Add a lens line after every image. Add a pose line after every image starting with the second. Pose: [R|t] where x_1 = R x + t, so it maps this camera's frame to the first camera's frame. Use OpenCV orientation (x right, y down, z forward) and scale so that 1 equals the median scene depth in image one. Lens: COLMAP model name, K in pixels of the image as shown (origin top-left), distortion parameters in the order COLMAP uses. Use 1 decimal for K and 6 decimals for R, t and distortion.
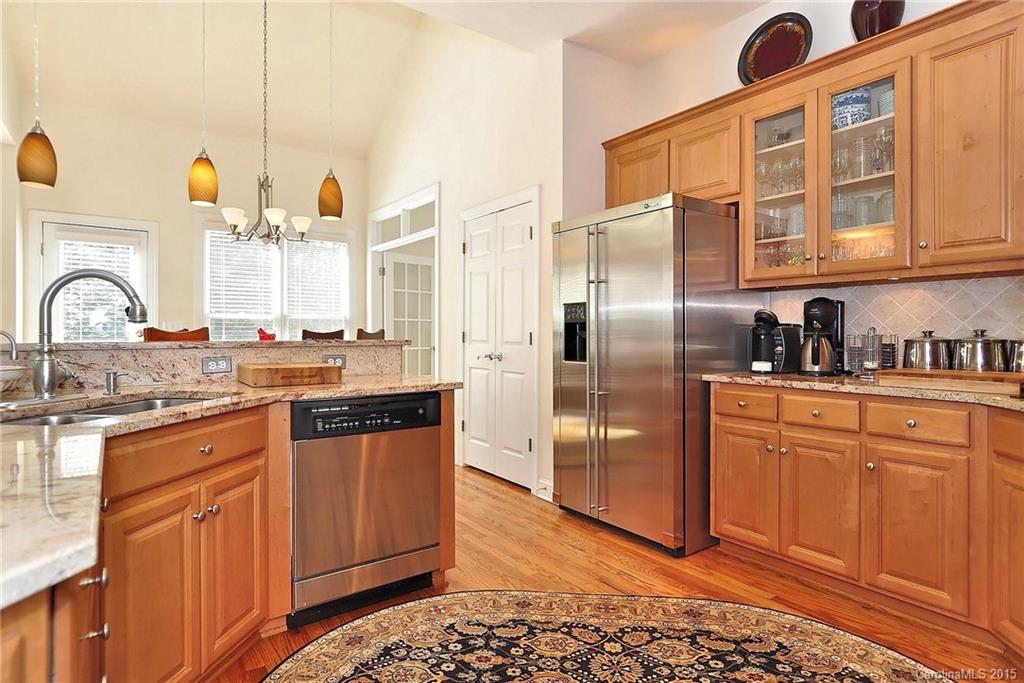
lens RADIAL K [[540.6, 0, 512.8], [0, 540.6, 337.0], [0, 0, 1]] dist [-0.005651, 0.000640]
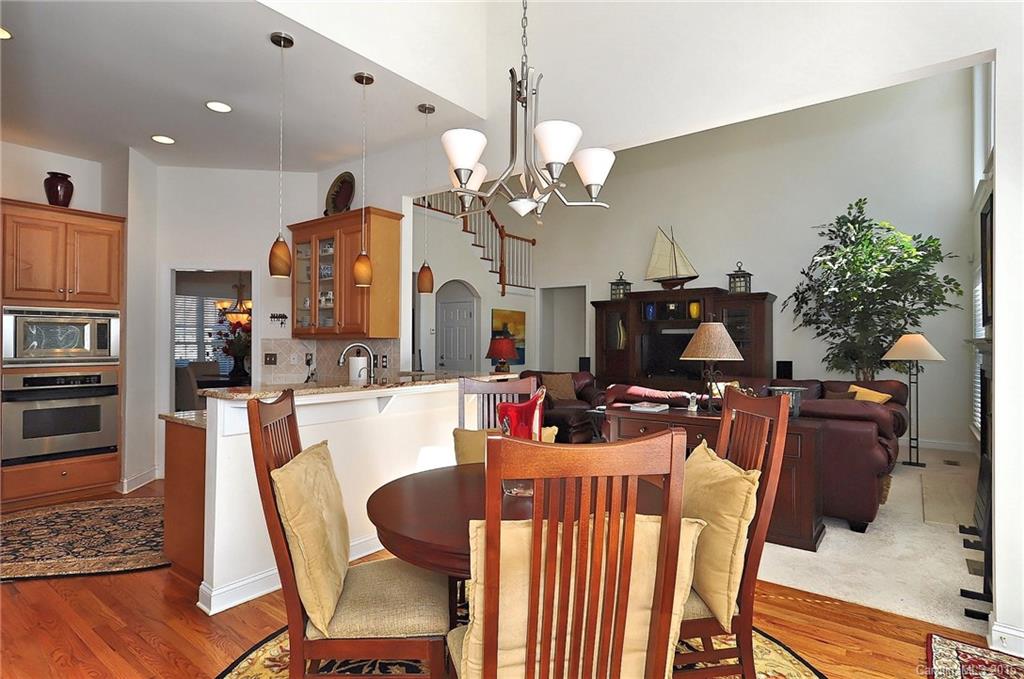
lens RADIAL K [[544.6, 0, 509.6], [0, 544.6, 338.1], [0, 0, 1]] dist [-0.002694, 0.000669]
pose [[-0.960206, -0.003060, -0.279277, -0.645231], [-0.003656, 0.999992, 0.001611, -0.125732], [0.279270, 0.002568, -0.960209, 2.969258]]
